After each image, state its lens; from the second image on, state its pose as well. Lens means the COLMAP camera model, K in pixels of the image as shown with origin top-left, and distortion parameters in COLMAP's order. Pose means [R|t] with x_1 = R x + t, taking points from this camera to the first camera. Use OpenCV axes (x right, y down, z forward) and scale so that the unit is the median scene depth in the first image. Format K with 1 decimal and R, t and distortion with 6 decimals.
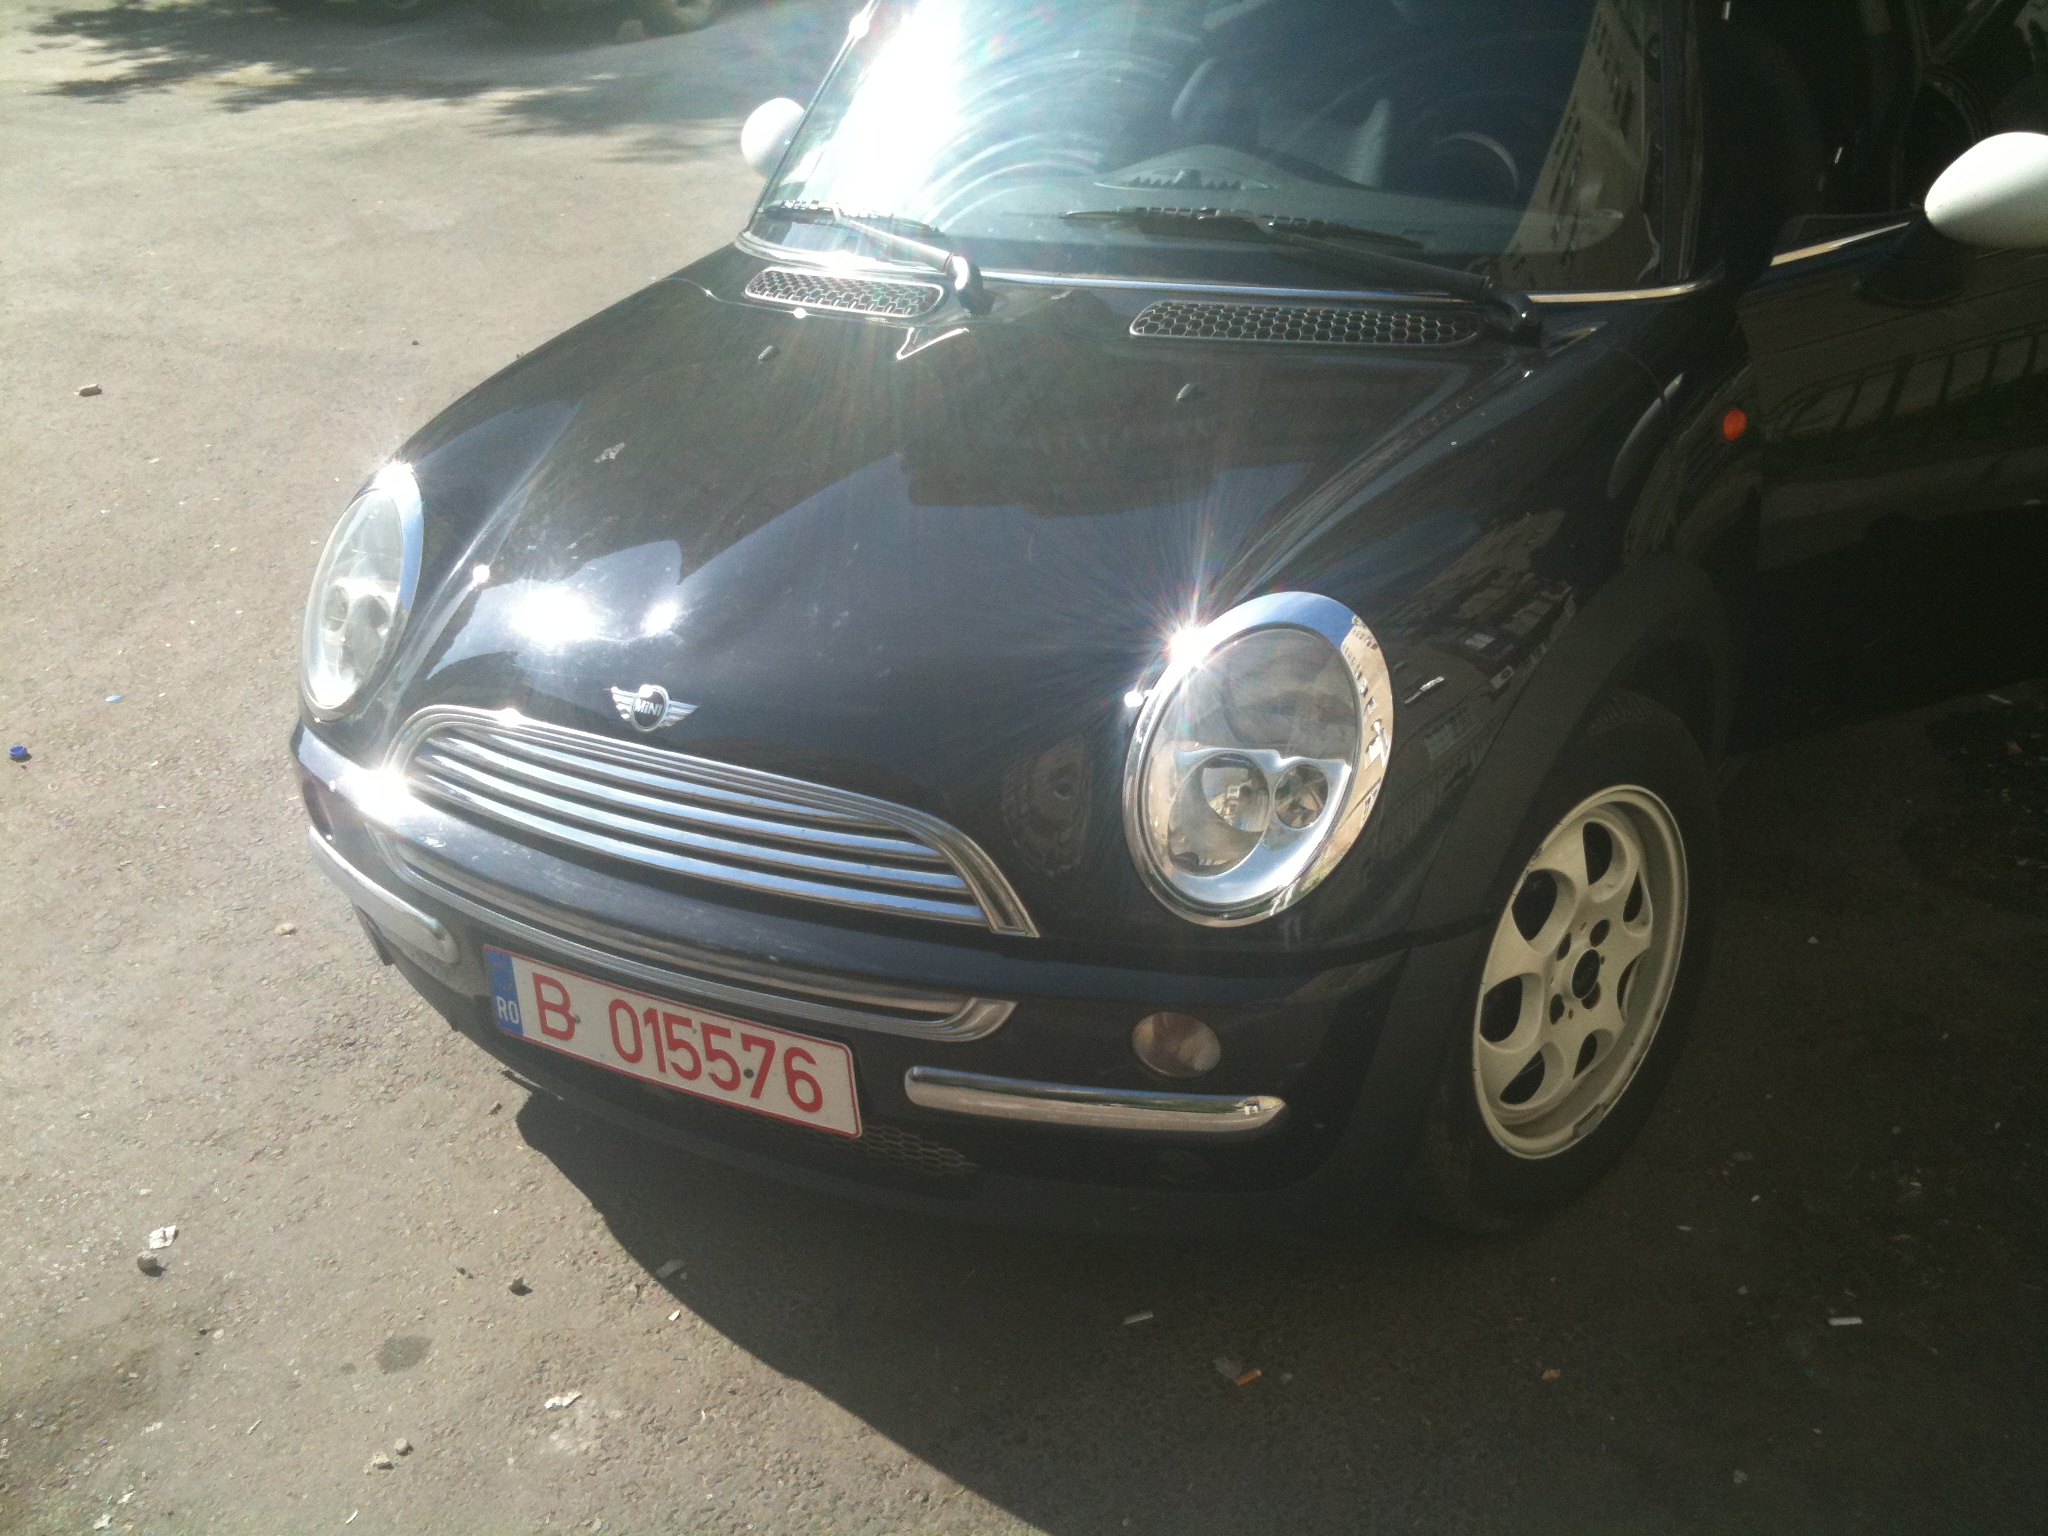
lens RADIAL K [[2202.4, 0, 1010.9], [0, 2202.4, 752.8], [0, 0, 1]] dist [-0.013907, 0.000000]
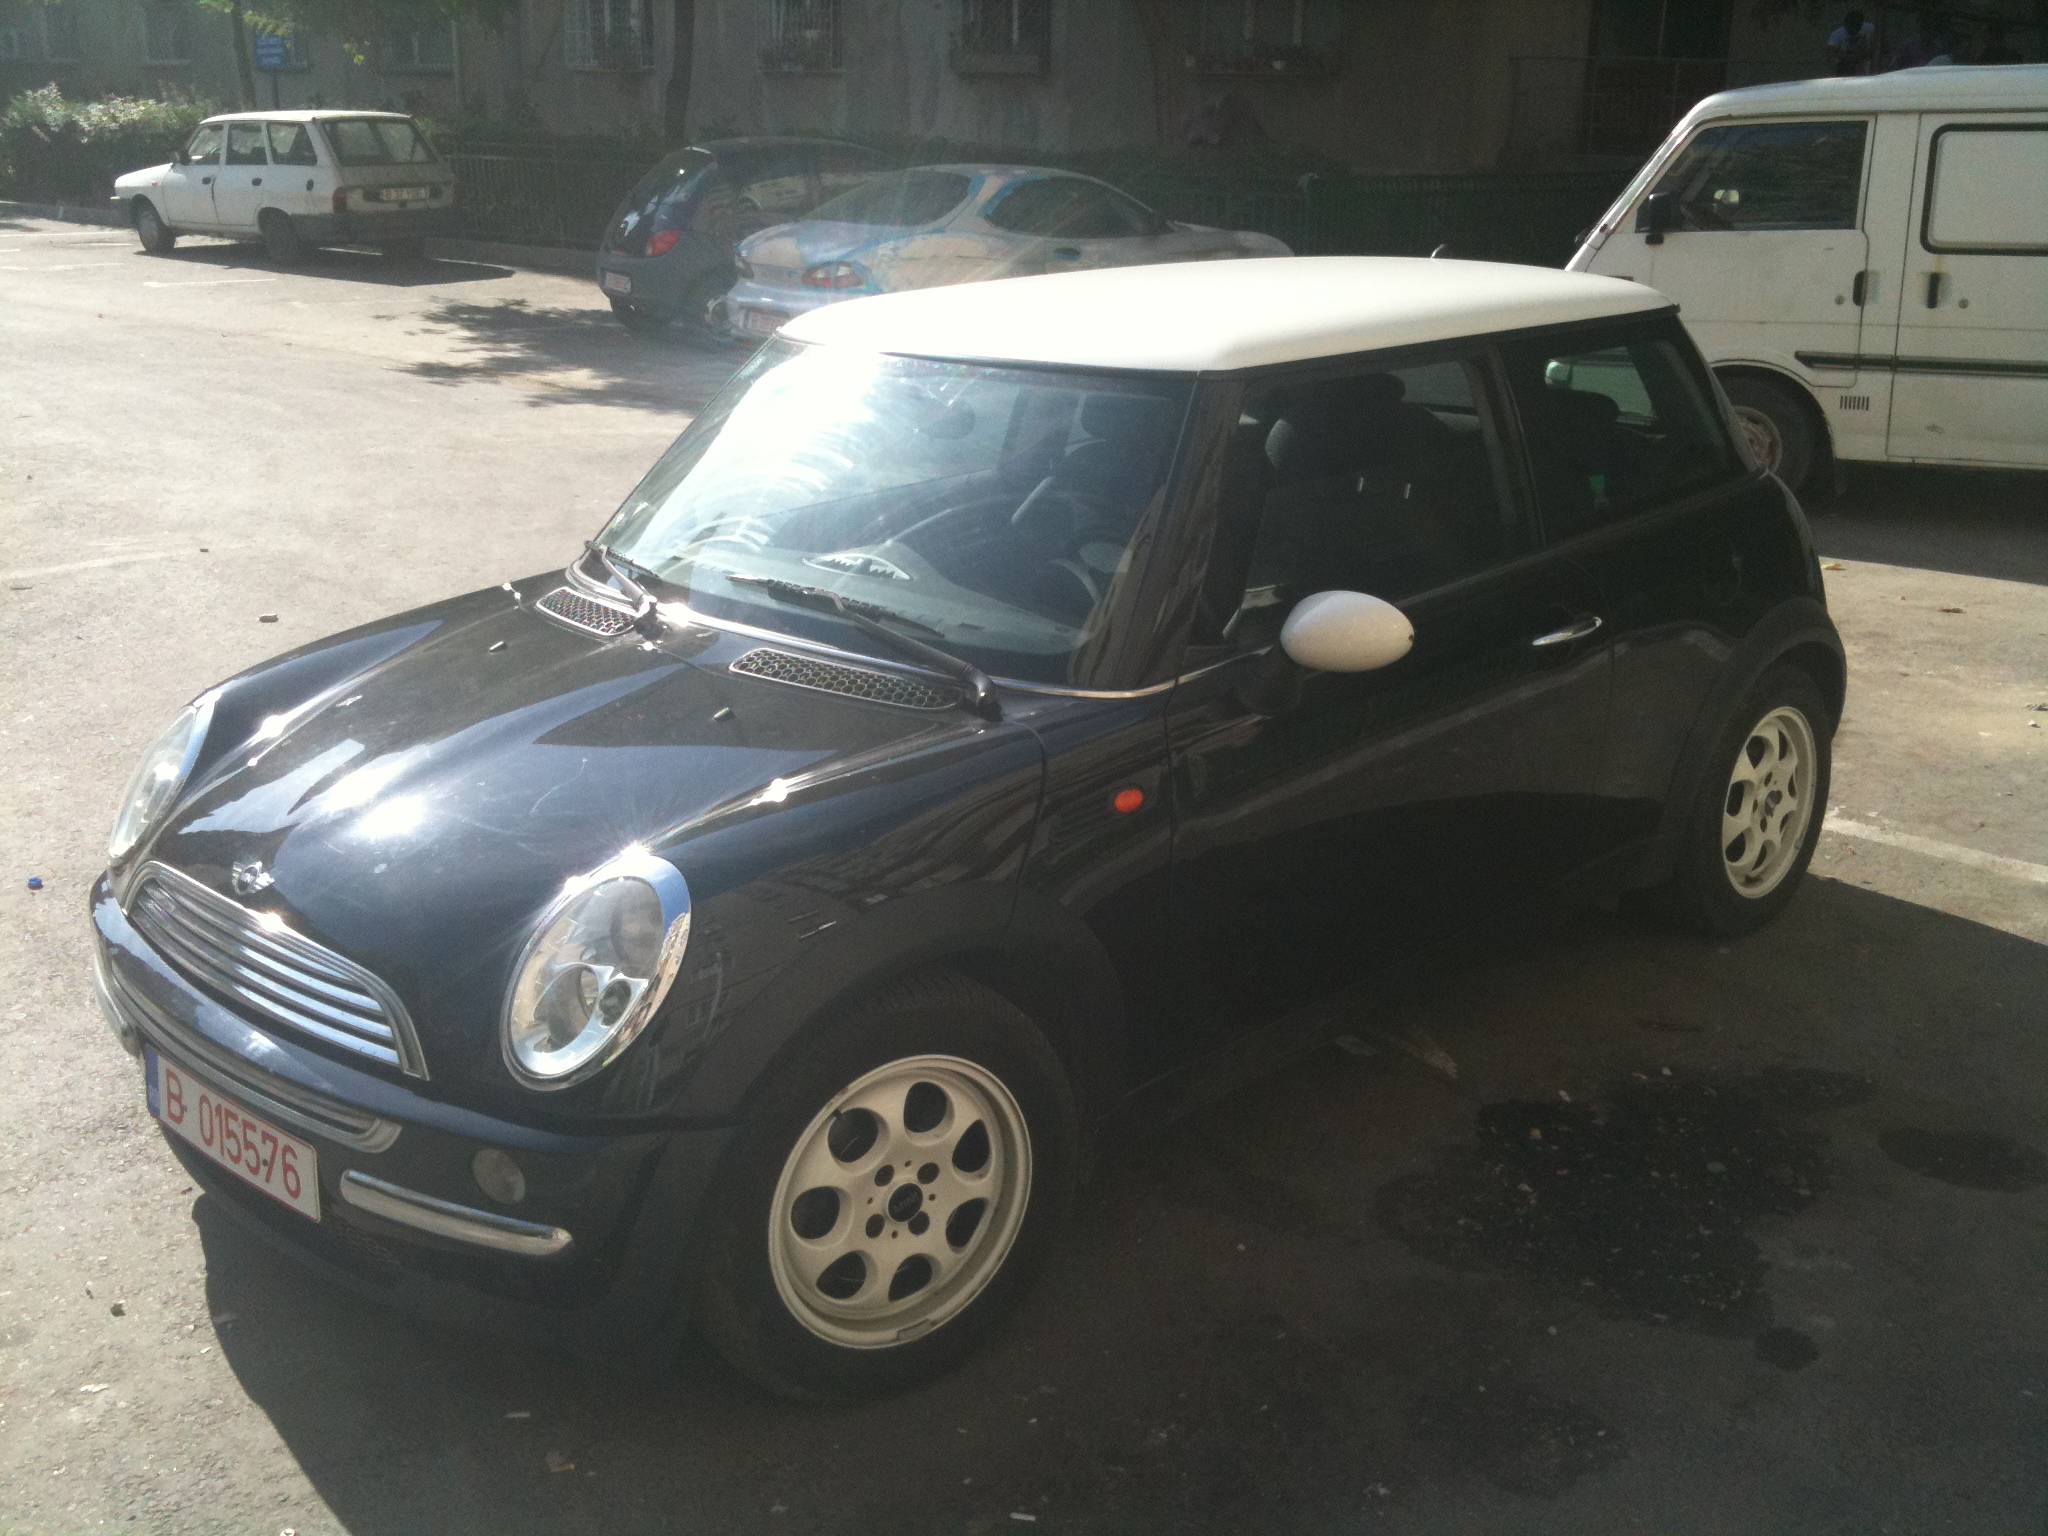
lens RADIAL K [[2202.4, 0, 1036.0], [0, 2202.4, 769.9], [0, 0, 1]] dist [-0.013907, 0.000000]
pose [[0.976096, 0.145953, -0.161041, 0.498832], [-0.167953, 0.976824, -0.132692, 0.011274], [0.137942, 0.156568, 0.977987, -0.265568]]
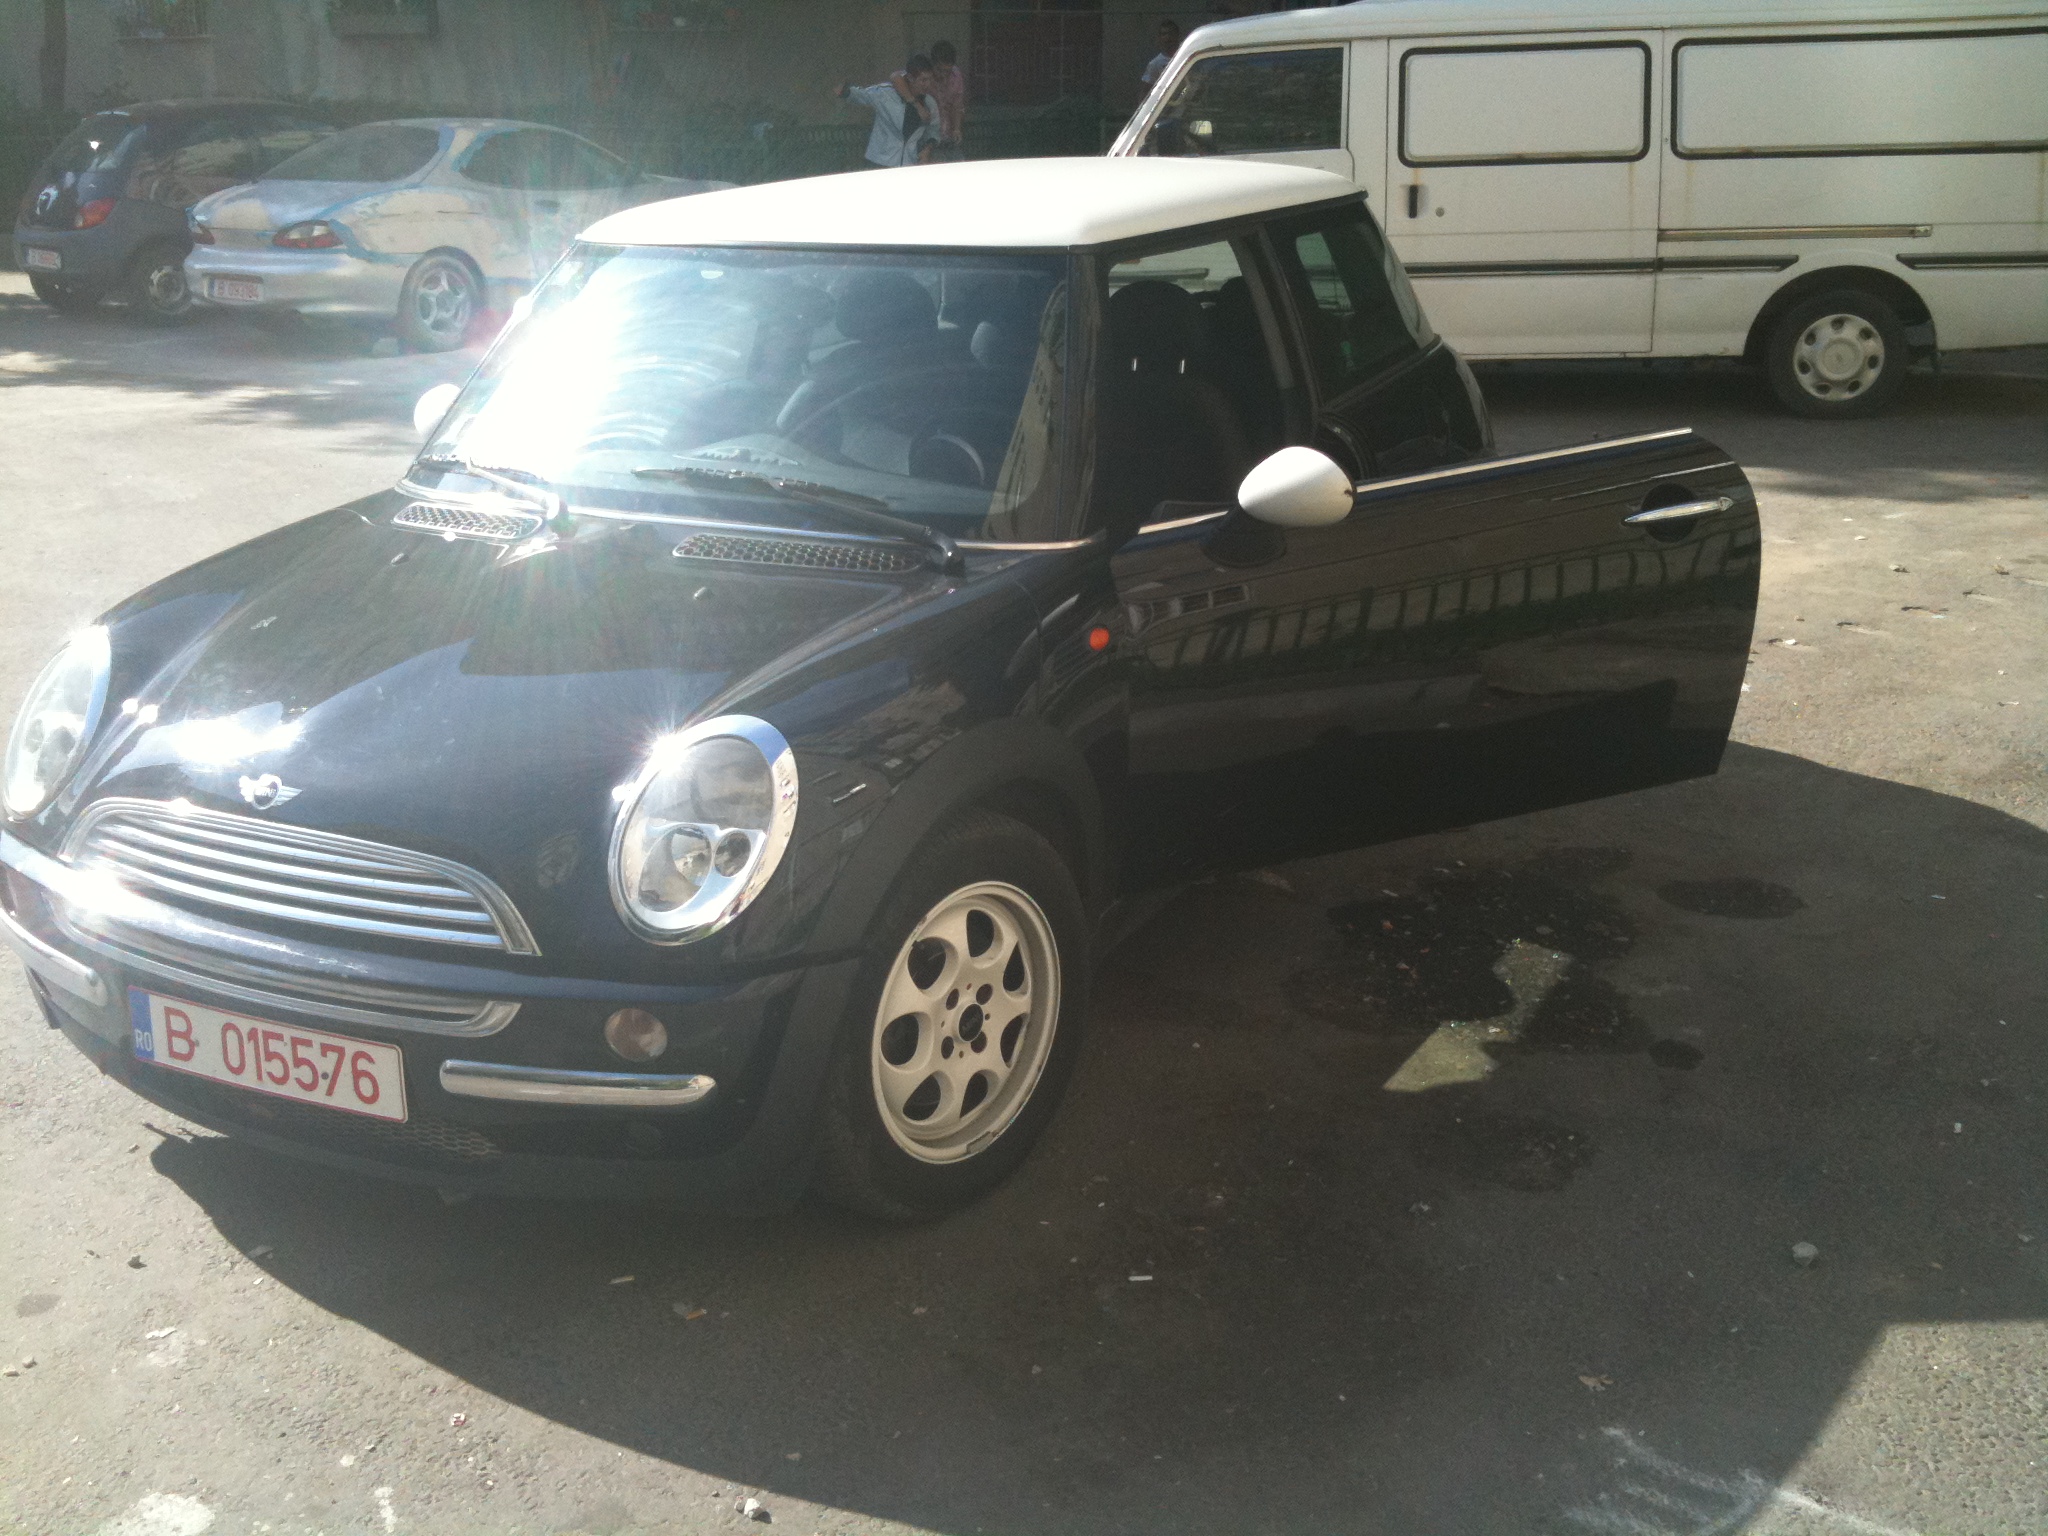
lens RADIAL K [[2202.4, 0, 1007.5], [0, 2202.4, 763.6], [0, 0, 1]] dist [-0.013907, 0.000000]
pose [[0.992679, 0.043714, 0.112591, 0.124509], [-0.026521, 0.988345, -0.149905, 0.142694], [-0.117831, 0.145822, 0.982269, -0.349994]]
